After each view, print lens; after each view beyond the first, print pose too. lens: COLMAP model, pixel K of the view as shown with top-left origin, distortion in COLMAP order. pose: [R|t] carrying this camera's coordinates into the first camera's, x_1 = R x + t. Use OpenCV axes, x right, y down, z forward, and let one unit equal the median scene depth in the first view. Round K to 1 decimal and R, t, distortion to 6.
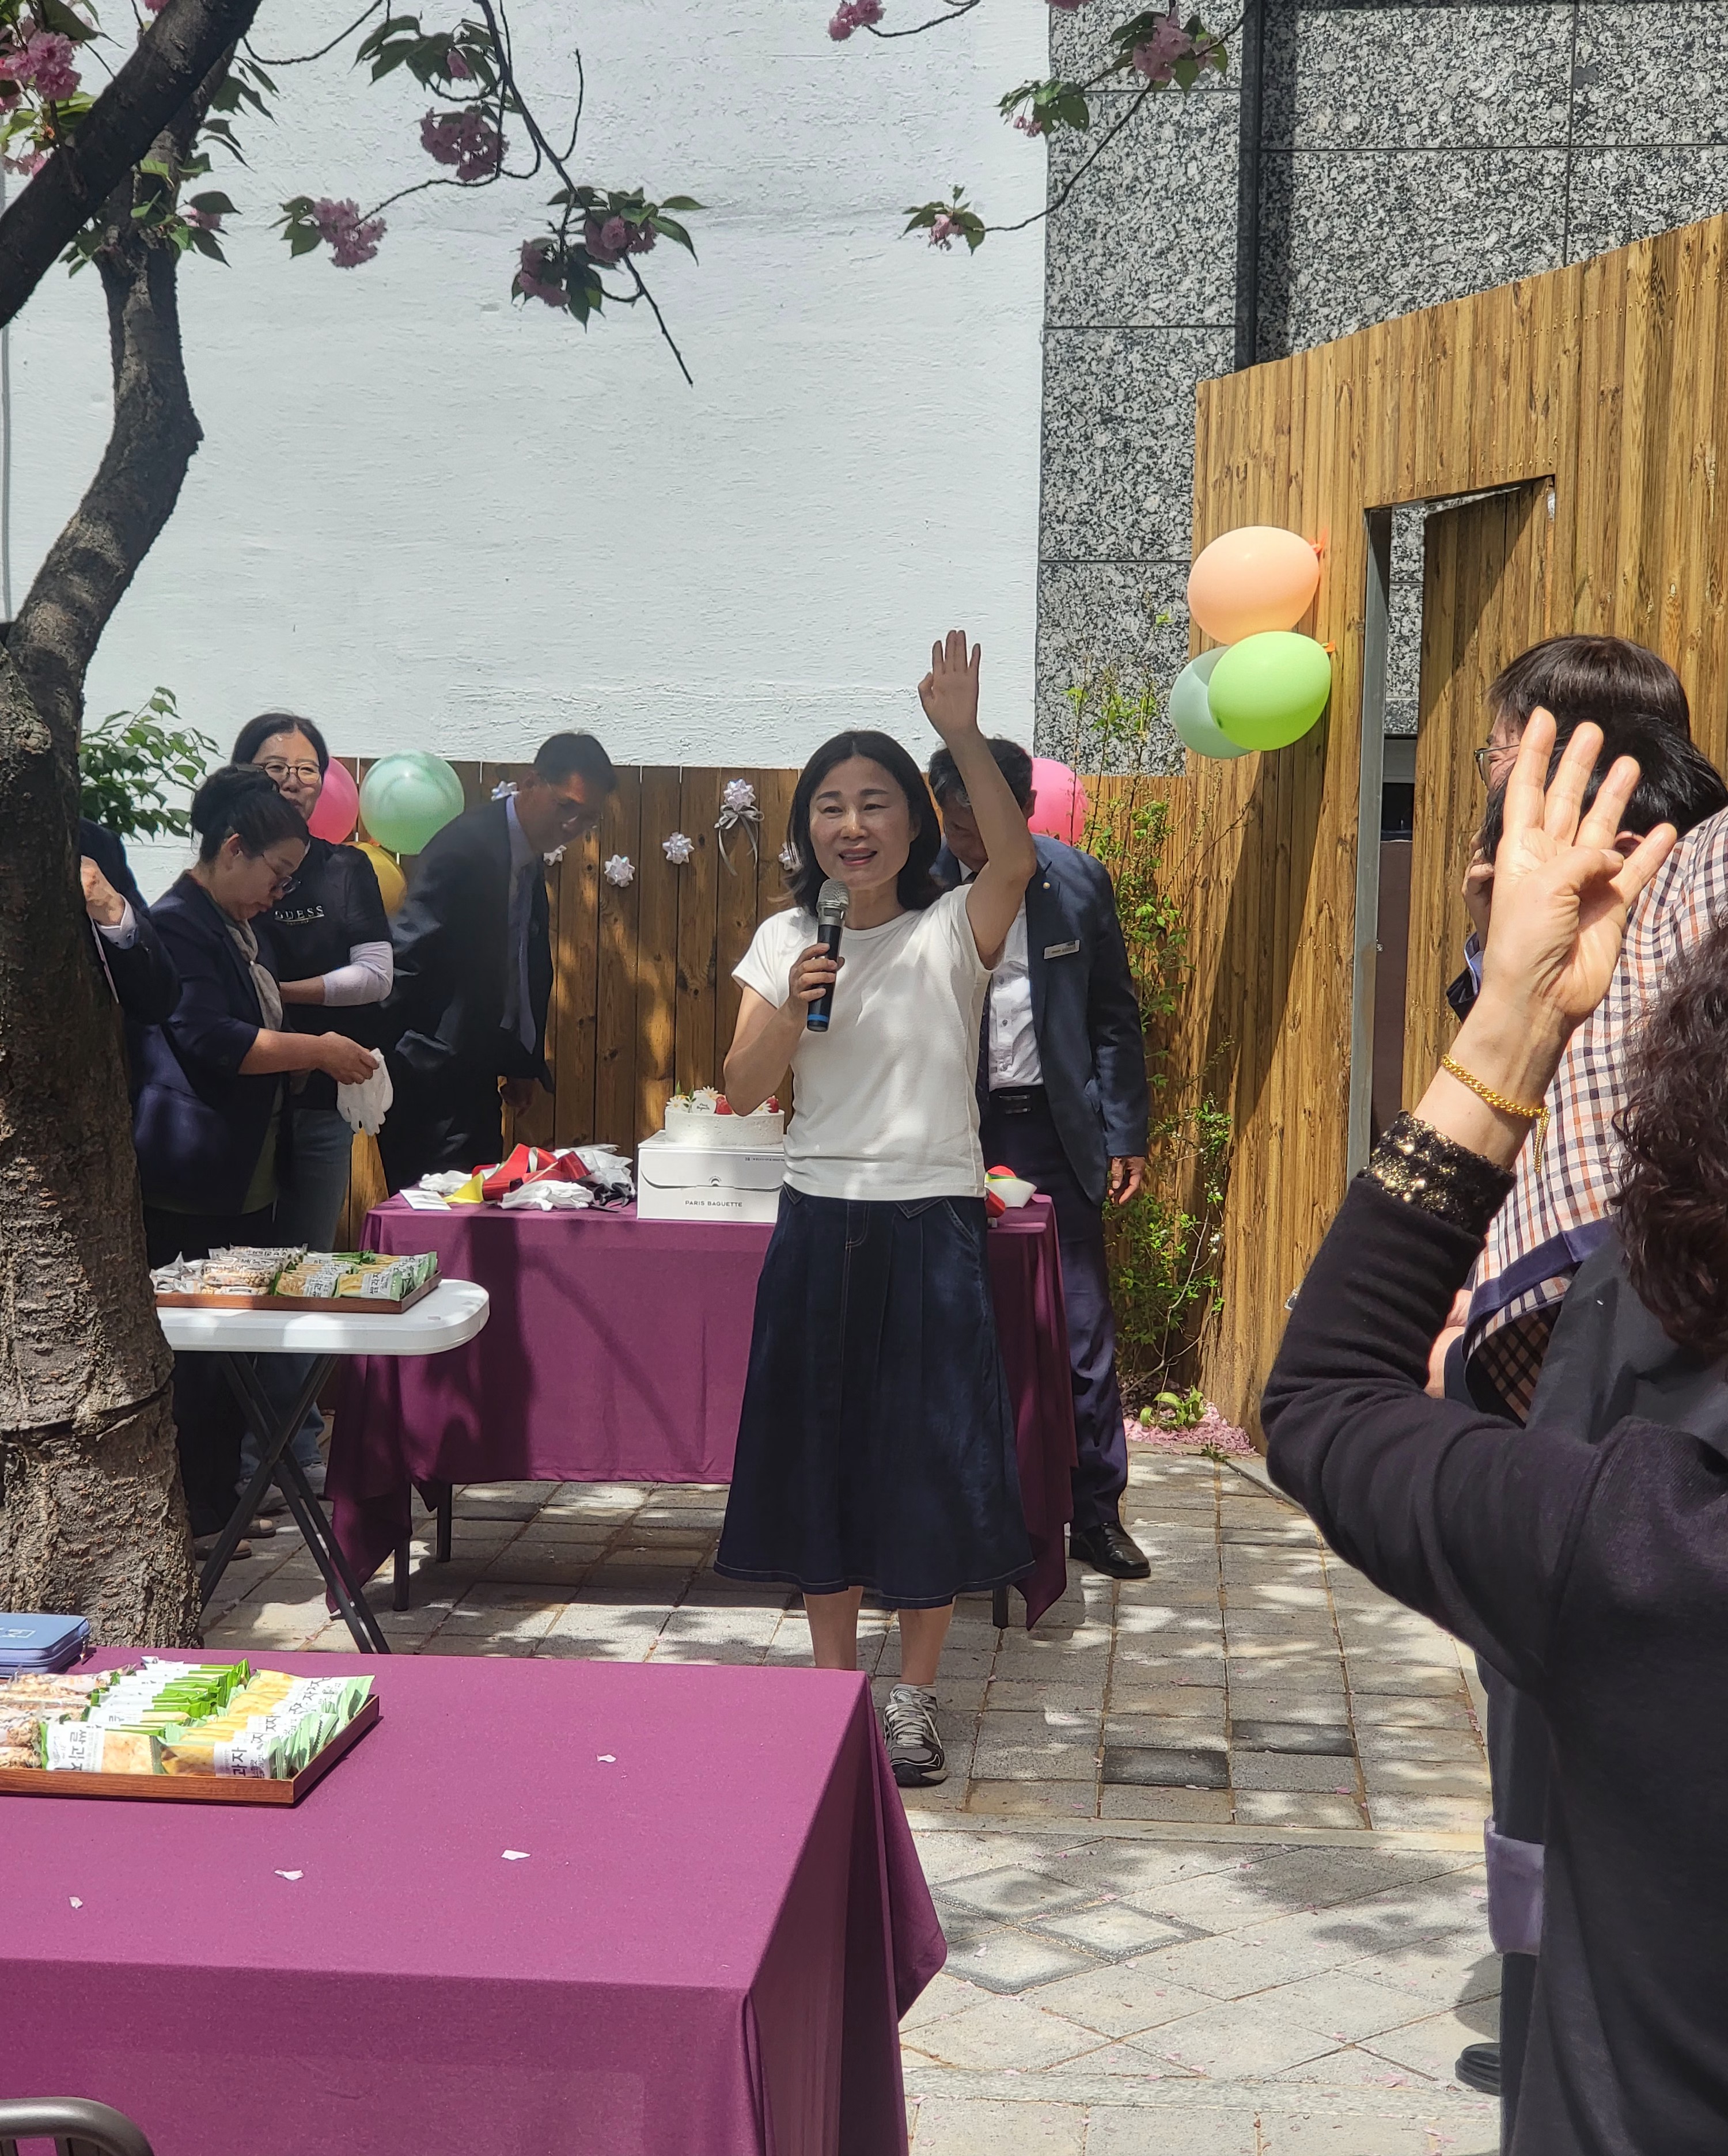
lens RADIAL K [[5176.0, 0, 869.5], [0, 5176.0, 1234.3], [0, 0, 1]] dist [0.376454, -4.264461]
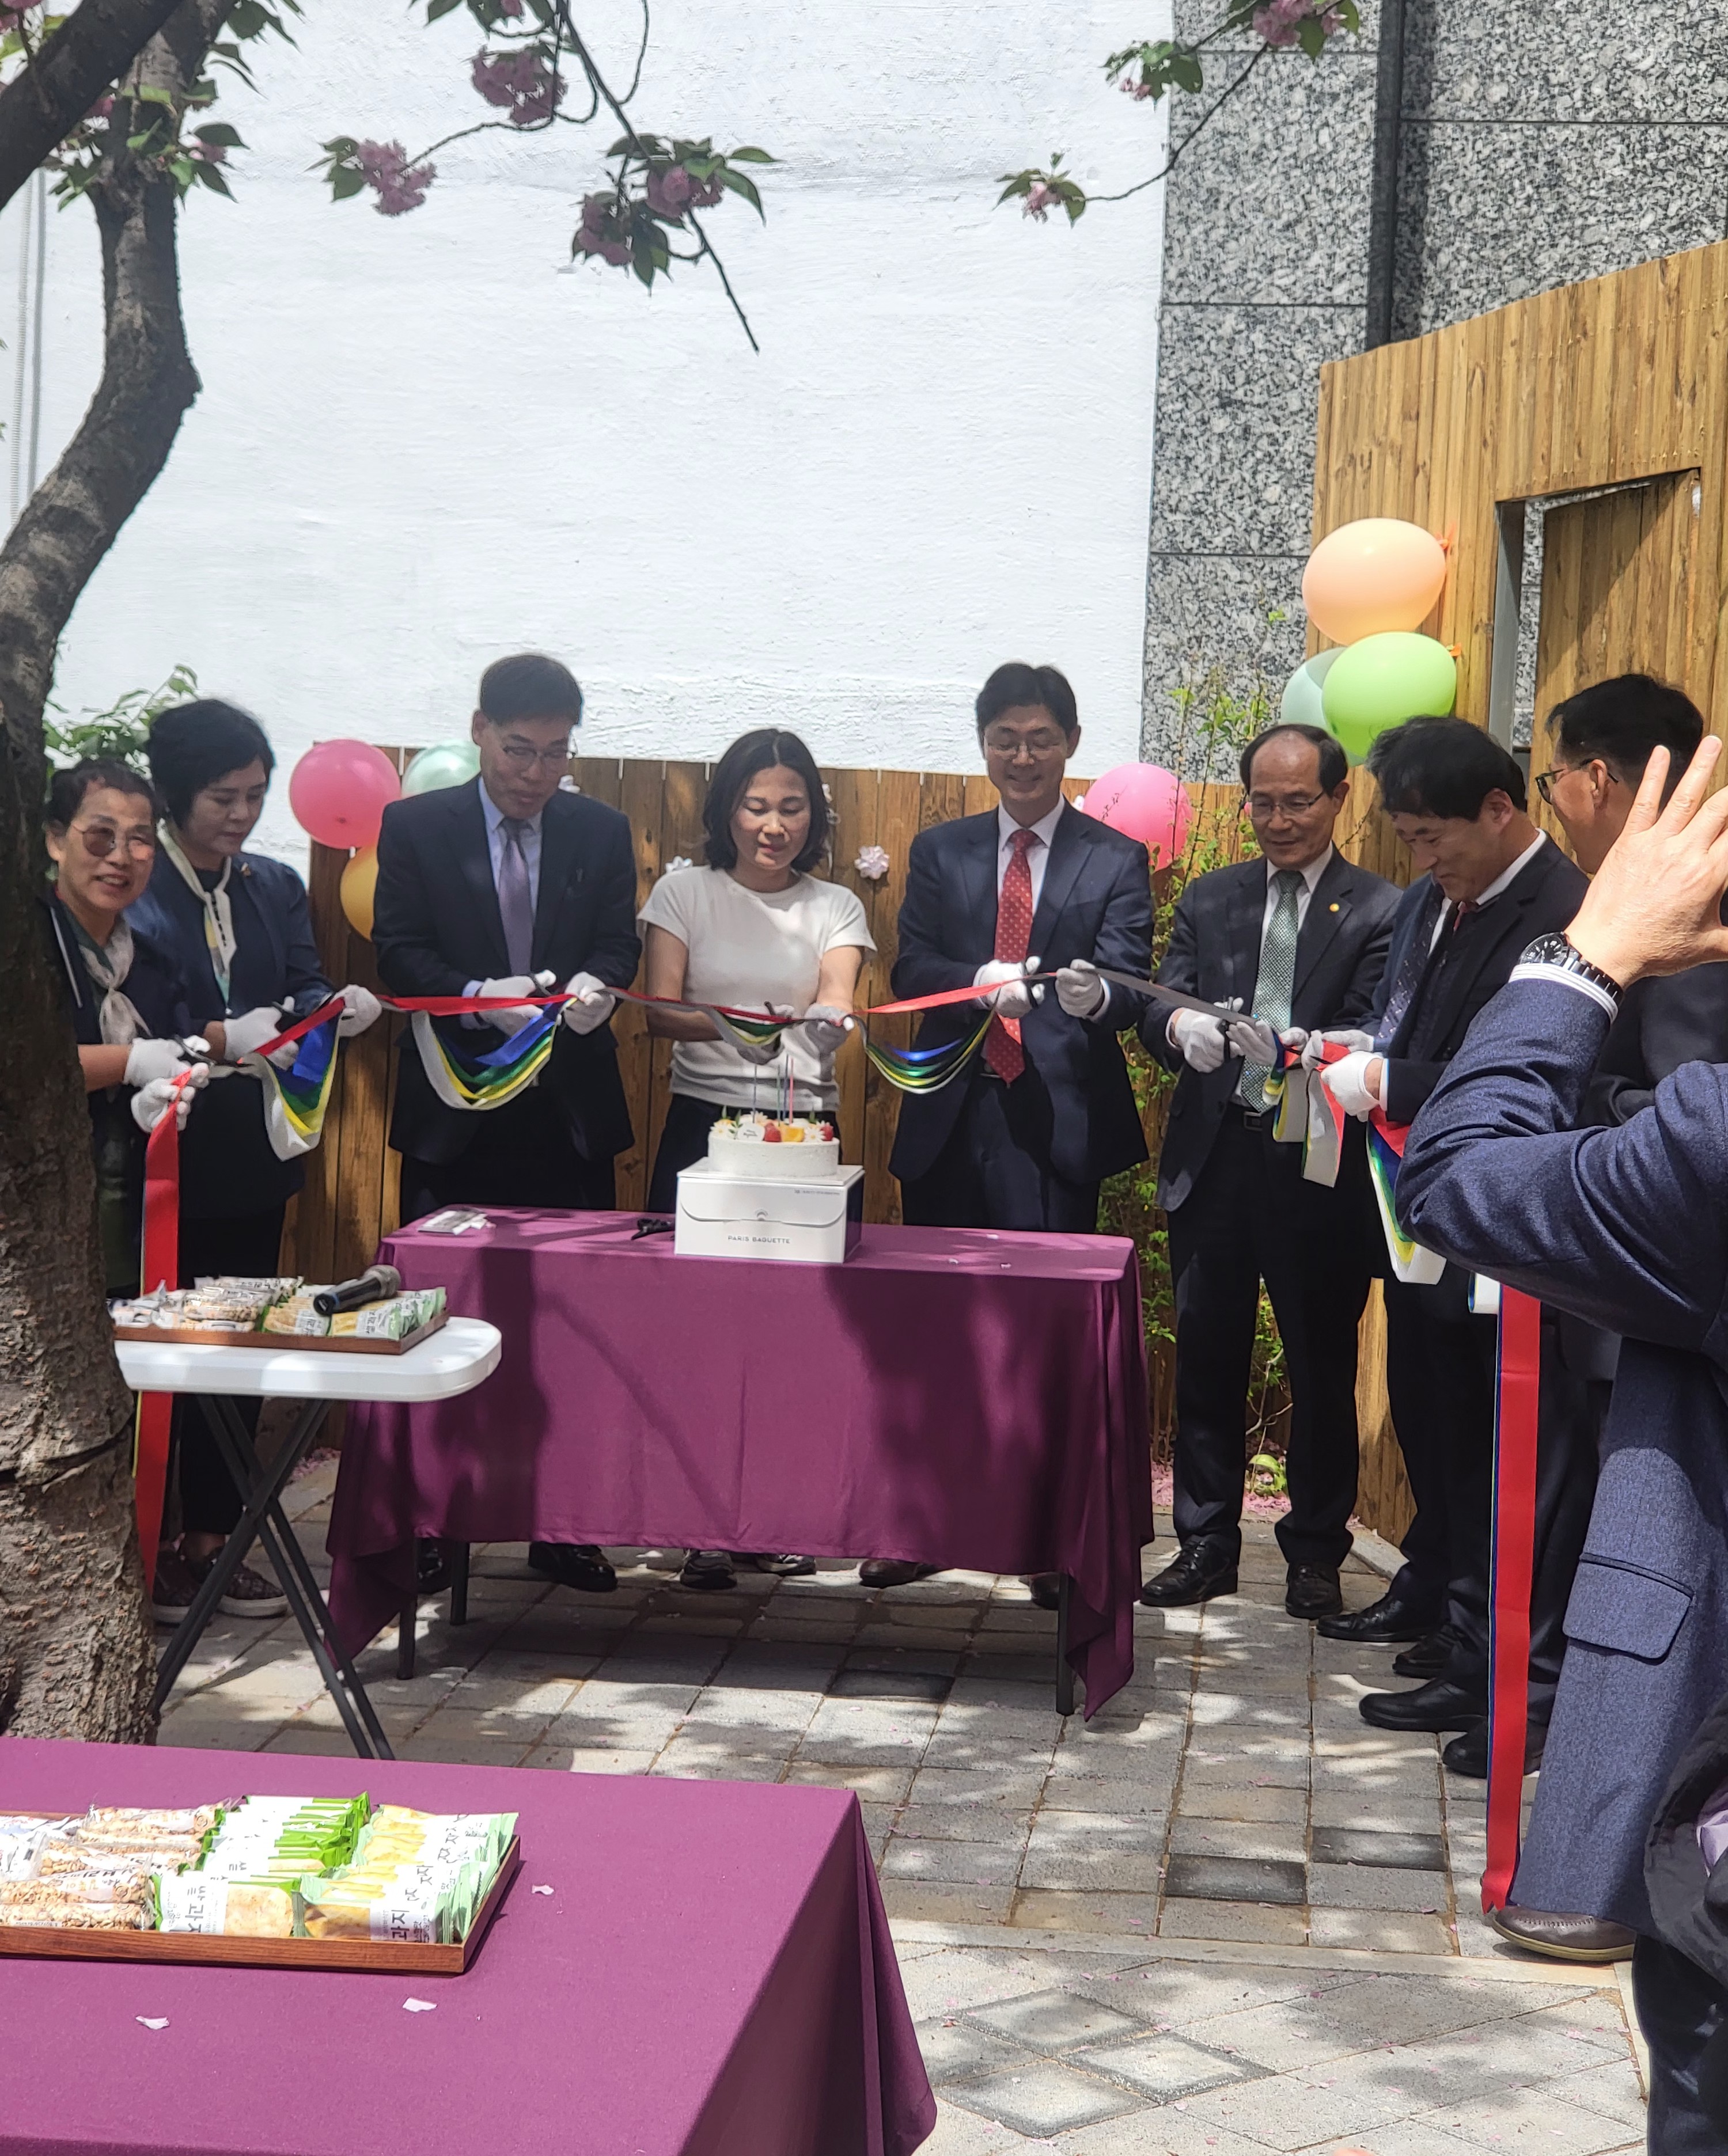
lens RADIAL K [[5050.3, 0, 978.3], [0, 5050.3, 1079.4], [0, 0, 1]] dist [0.307056, -3.336162]
pose [[0.999401, 0.023820, -0.025115, 0.027073], [-0.024606, 0.999202, -0.031453, -0.006364], [0.024346, 0.032052, 0.999190, 0.099195]]
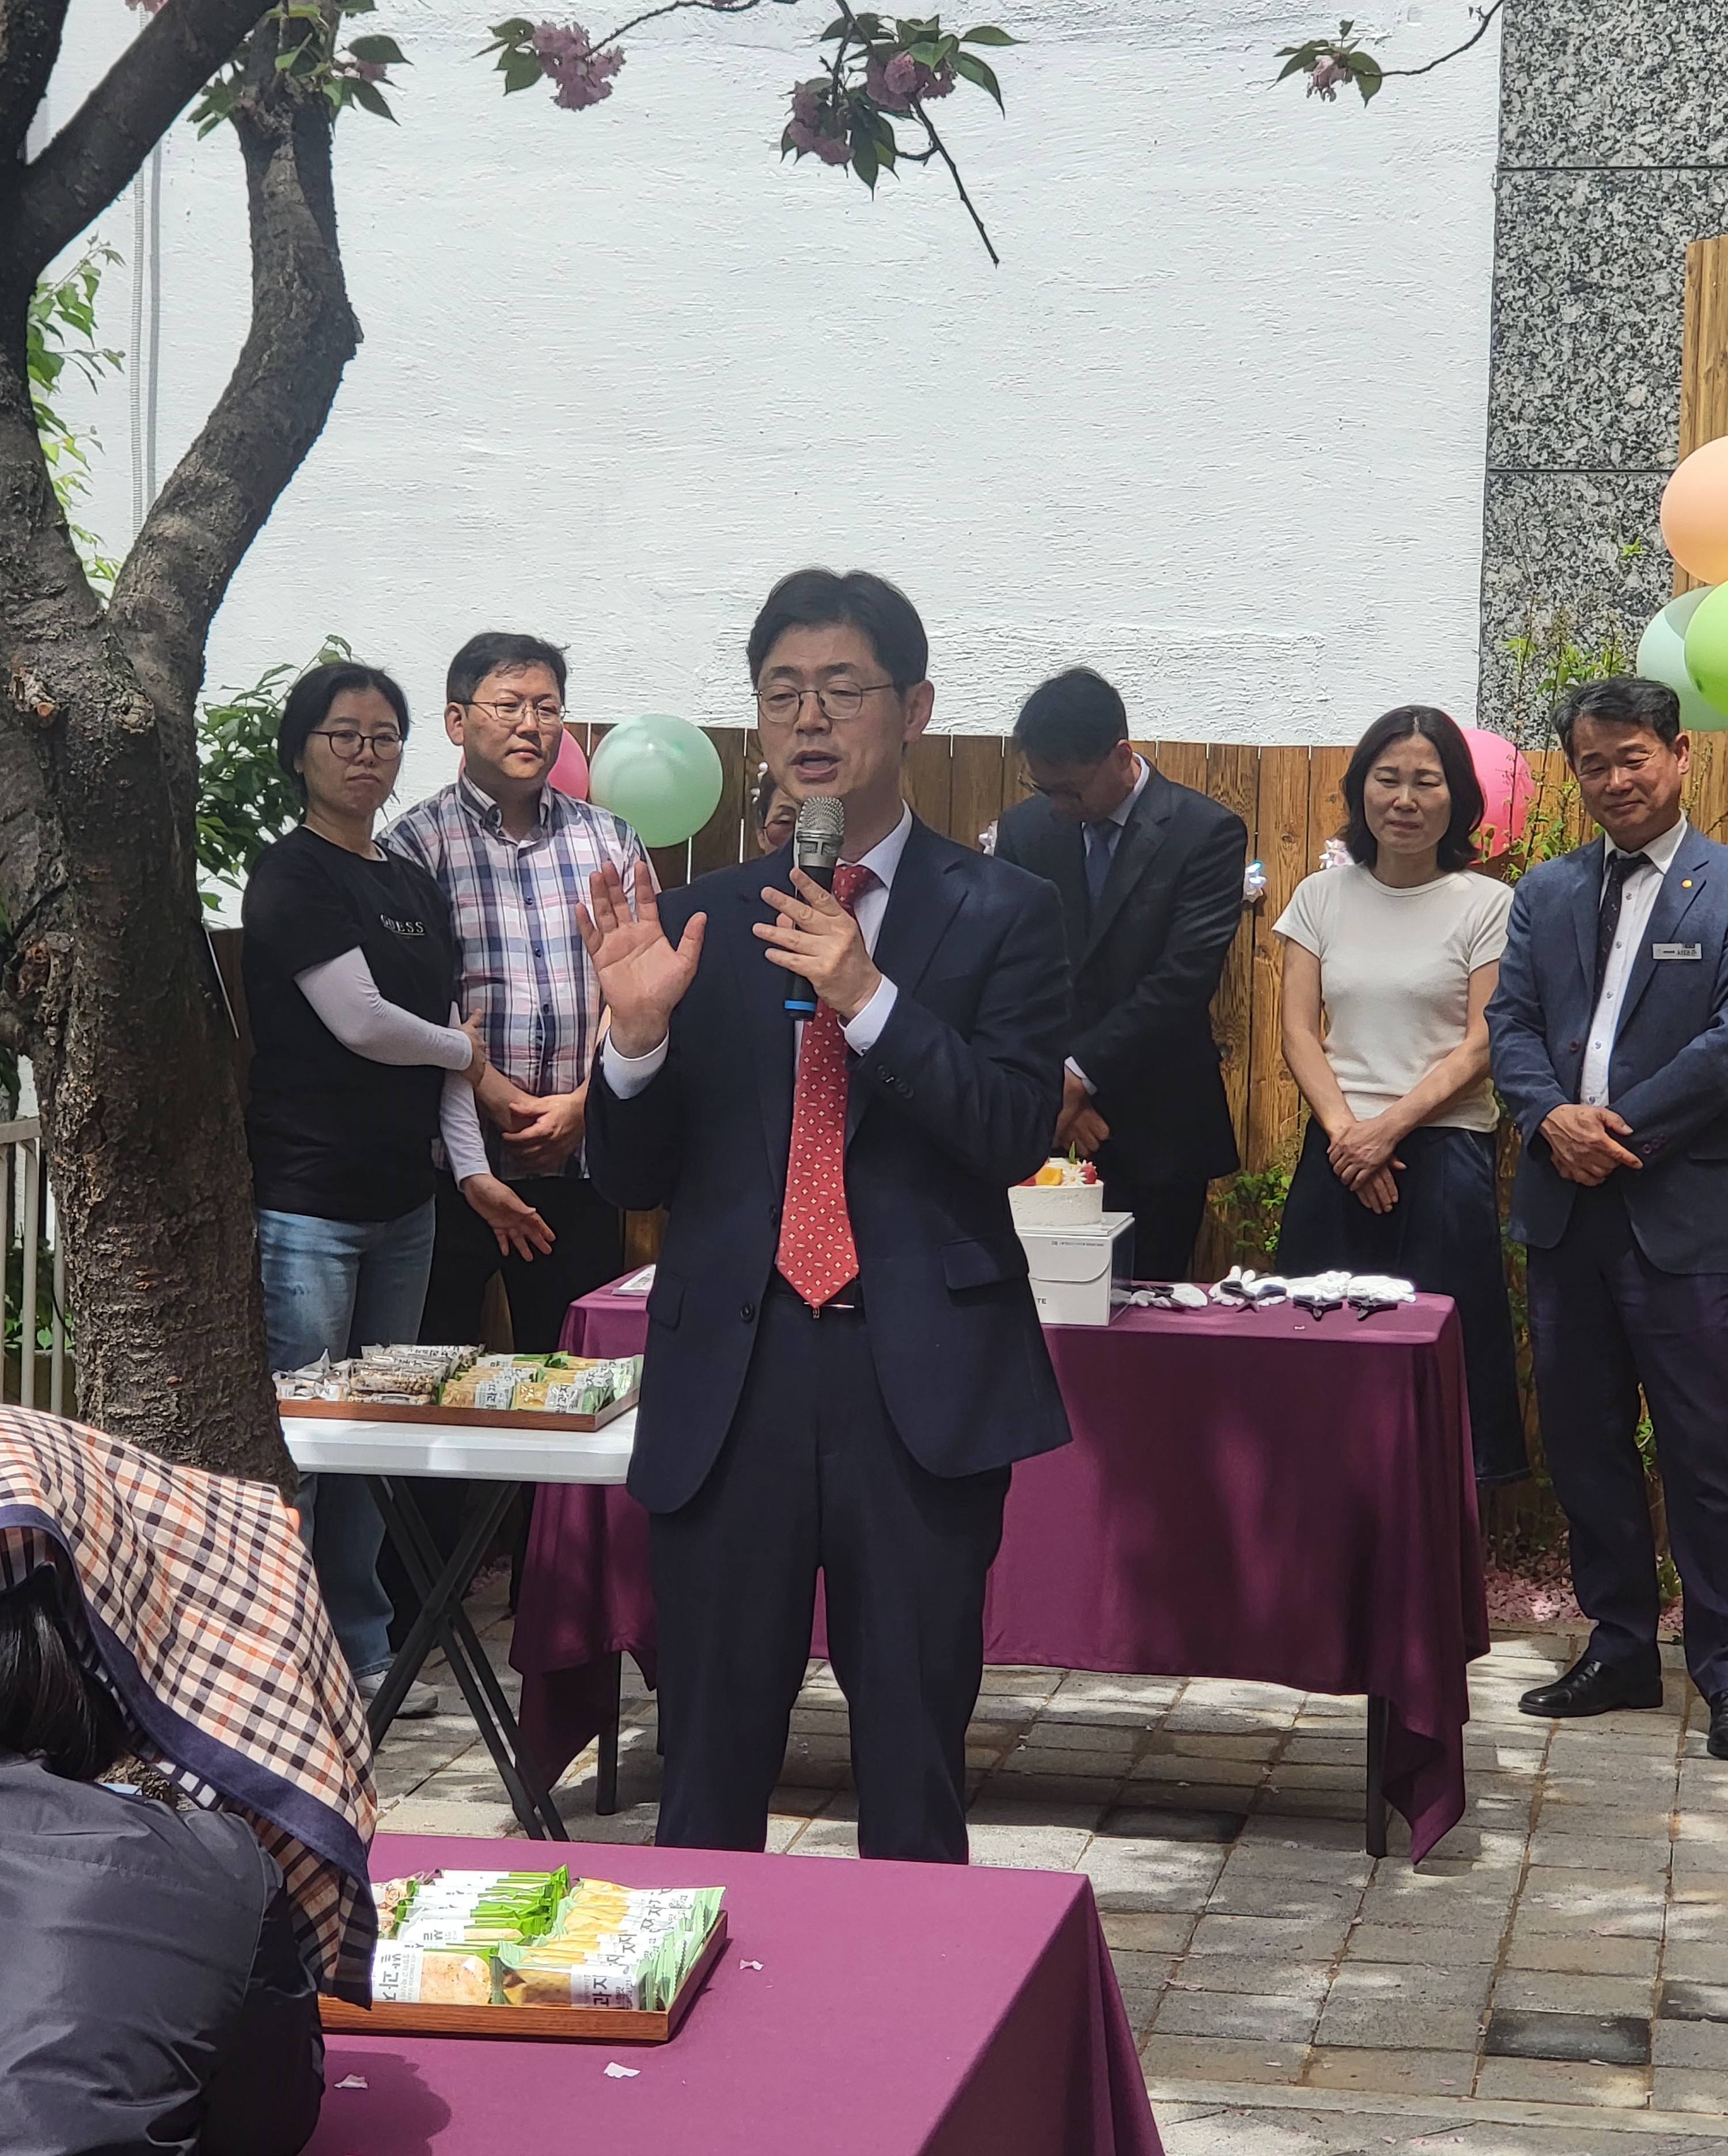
lens RADIAL K [[7920.1, 0, 794.3], [0, 7920.1, 1075.9], [0, 0, 1]] dist [0.512935, -9.566106]
pose [[0.993513, 0.012626, -0.113013, 0.065010], [-0.016805, 0.999207, -0.036104, 0.003702], [0.112467, 0.037769, 0.992937, -0.171983]]
